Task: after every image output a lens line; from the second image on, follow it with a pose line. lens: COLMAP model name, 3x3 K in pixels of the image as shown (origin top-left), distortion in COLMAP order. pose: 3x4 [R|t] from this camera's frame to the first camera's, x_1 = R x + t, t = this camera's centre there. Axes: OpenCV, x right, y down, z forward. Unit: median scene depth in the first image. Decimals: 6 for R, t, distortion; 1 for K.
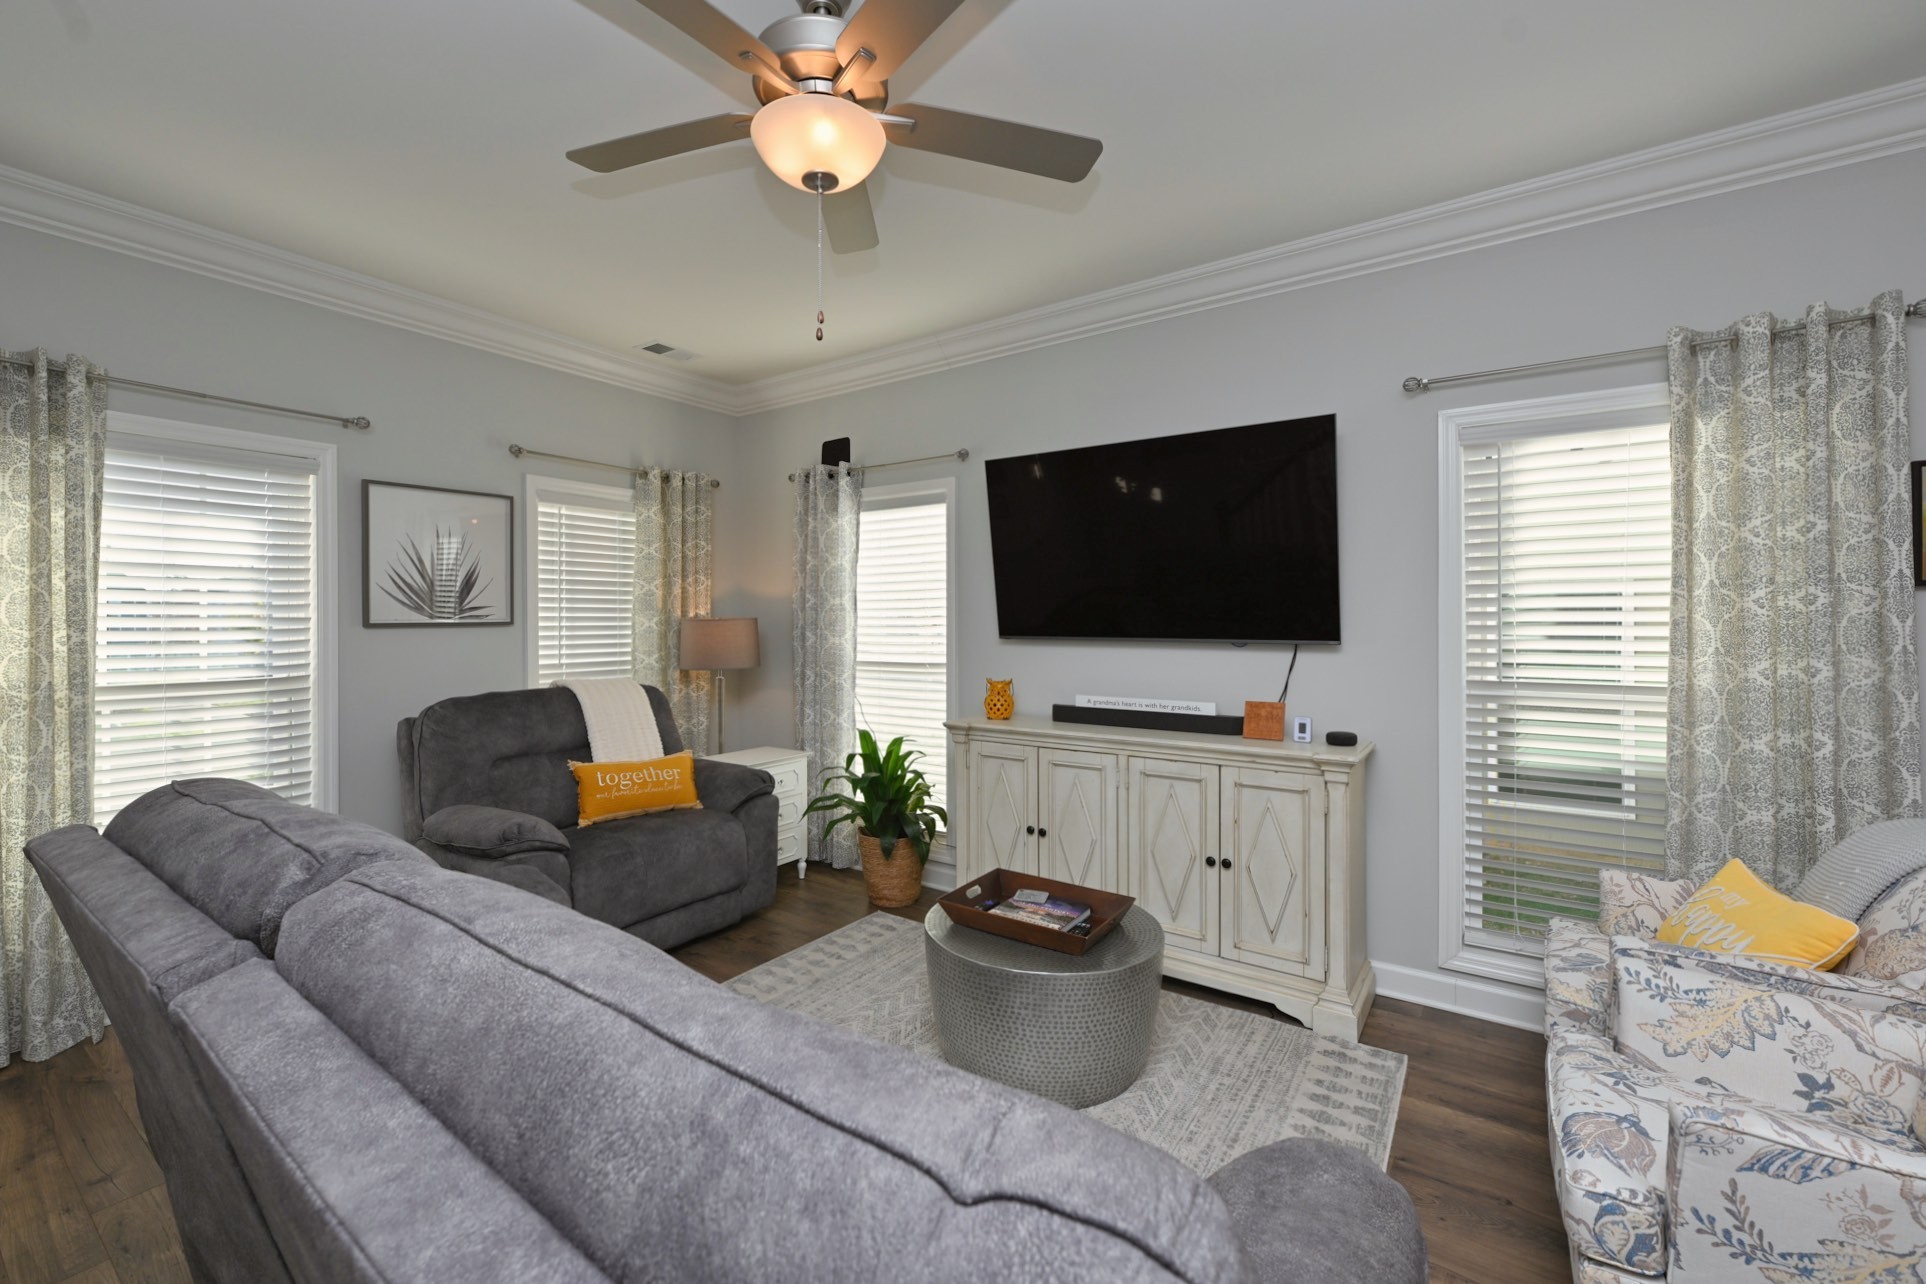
lens RADIAL K [[794.5, 0, 931.7], [0, 794.5, 623.8], [0, 0, 1]] dist [-0.001462, 0.000018]
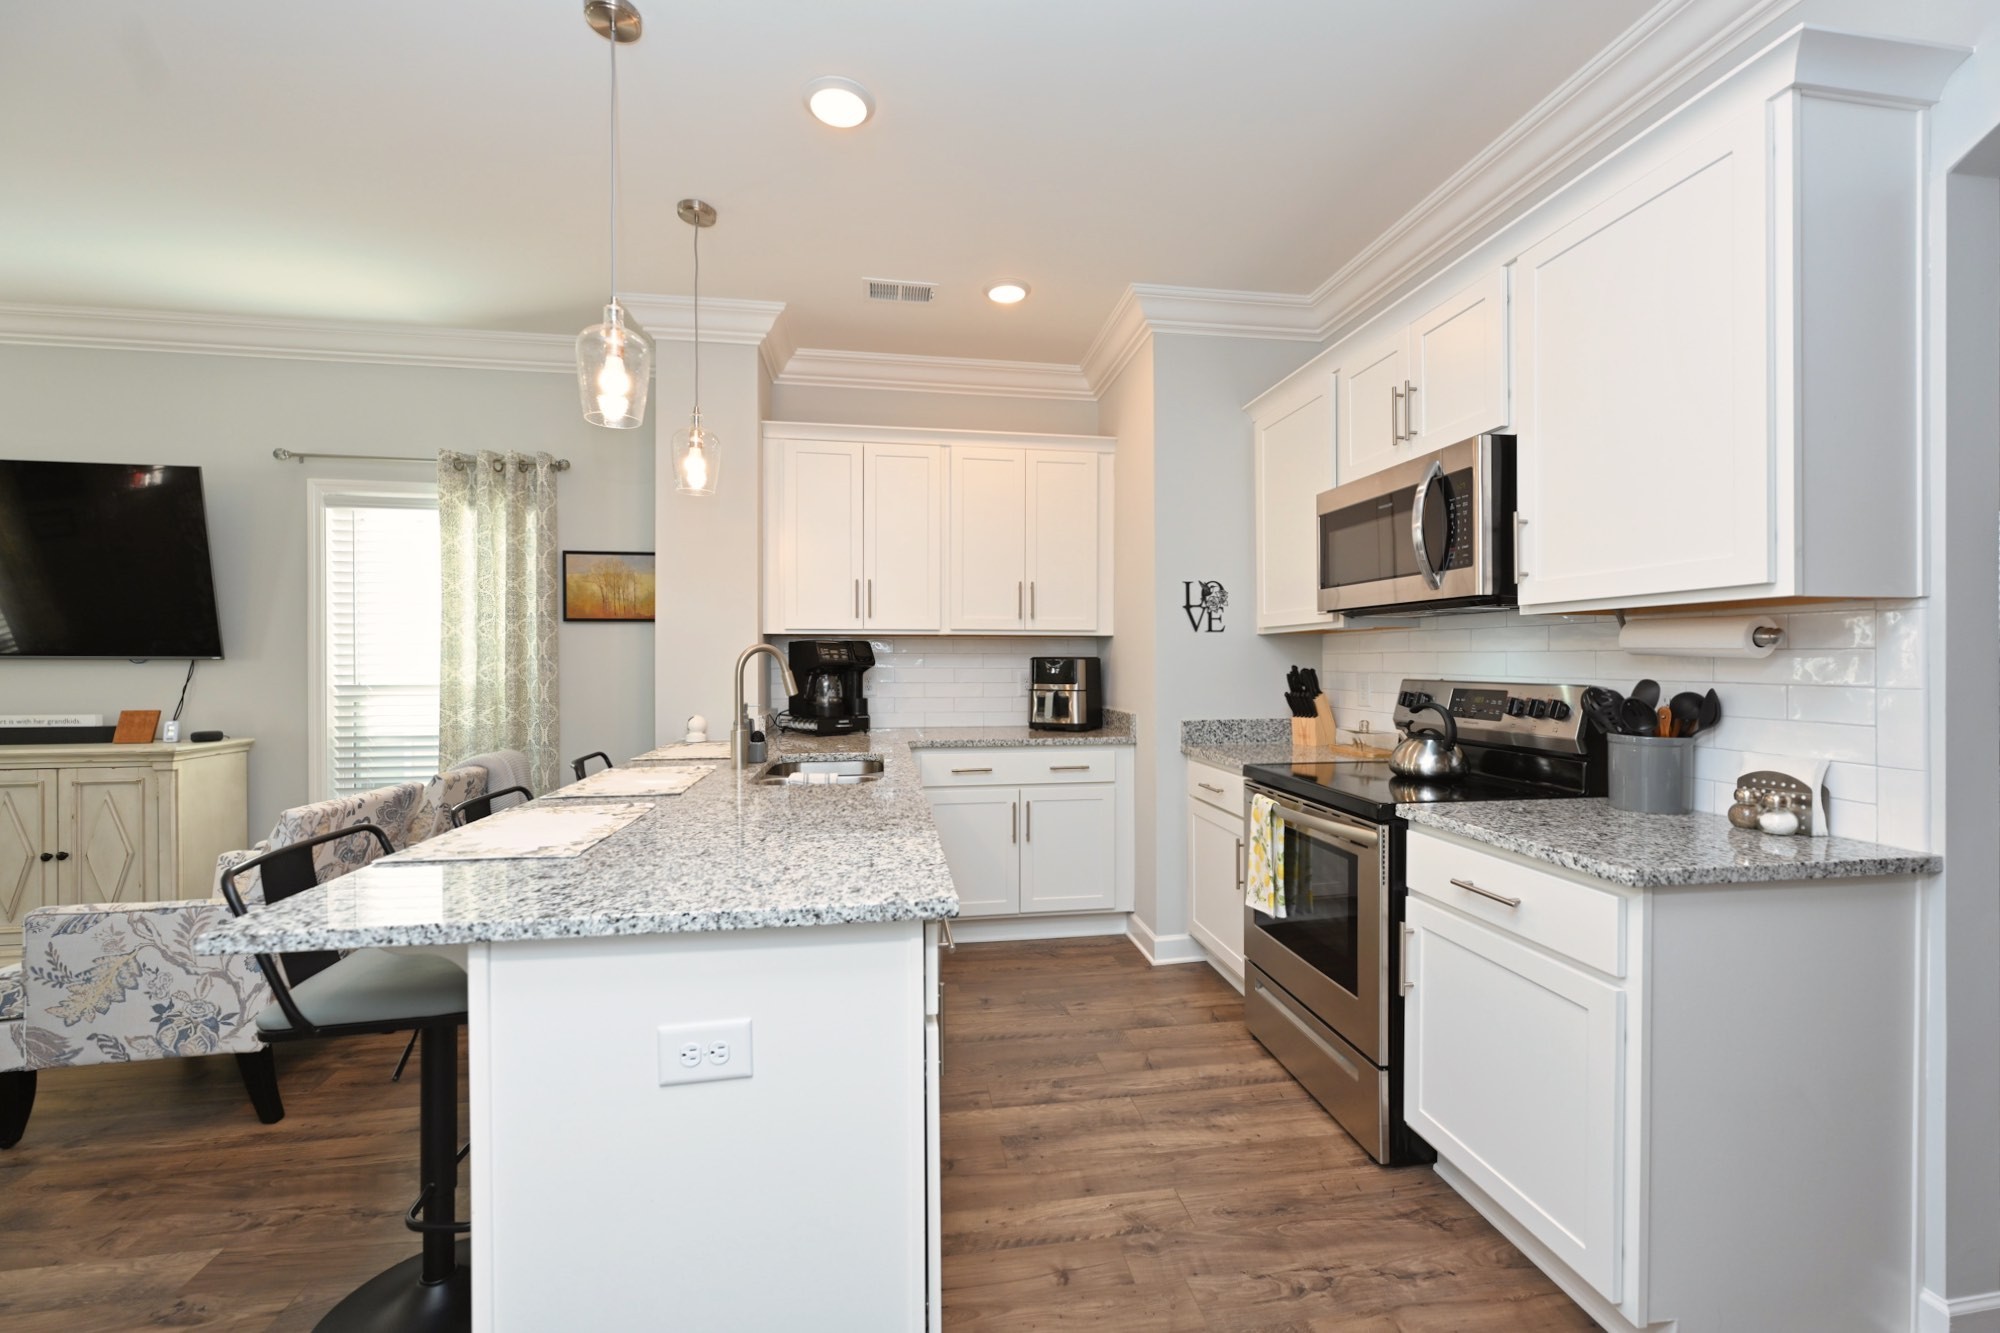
lens RADIAL K [[798.8, 0, 1007.9], [0, 798.8, 664.1], [0, 0, 1]] dist [-0.001621, 0.000249]
pose [[0.707344, -0.002802, 0.706864, 0.442819], [0.001816, 0.999996, 0.002147, 0.029260], [-0.706867, -0.000235, 0.707346, -0.613127]]
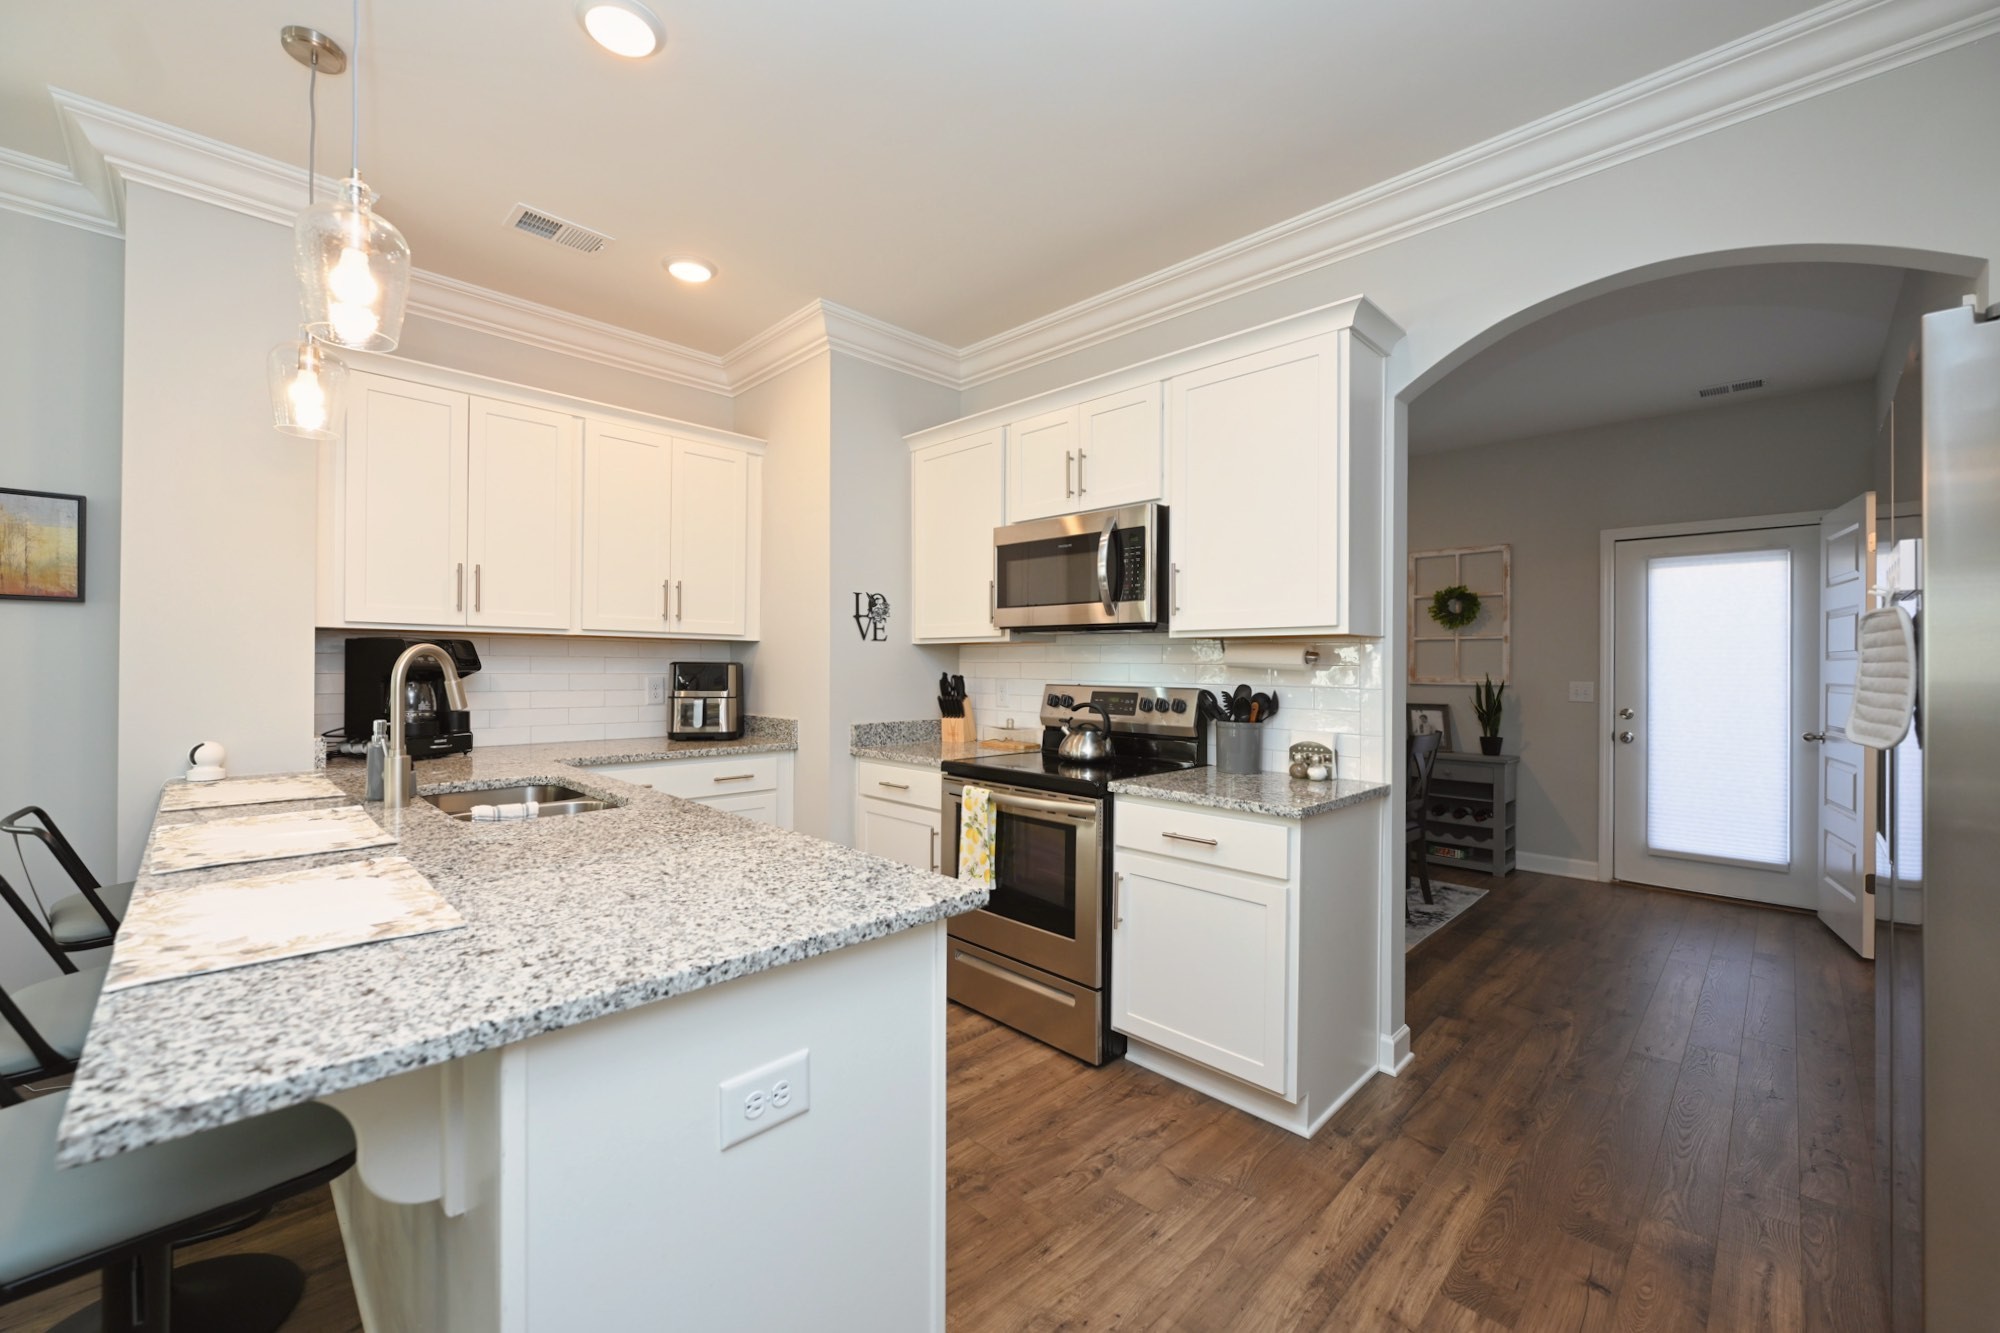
lens RADIAL K [[800.5, 0, 1000.0], [0, 800.5, 666.5], [0, 0, 1]] dist [-0.001848, -0.000014]
pose [[0.156434, 0.001968, 0.987686, 0.292165], [-0.006189, 0.999980, -0.001012, 0.025867], [-0.987669, -0.005955, 0.156443, -0.413630]]
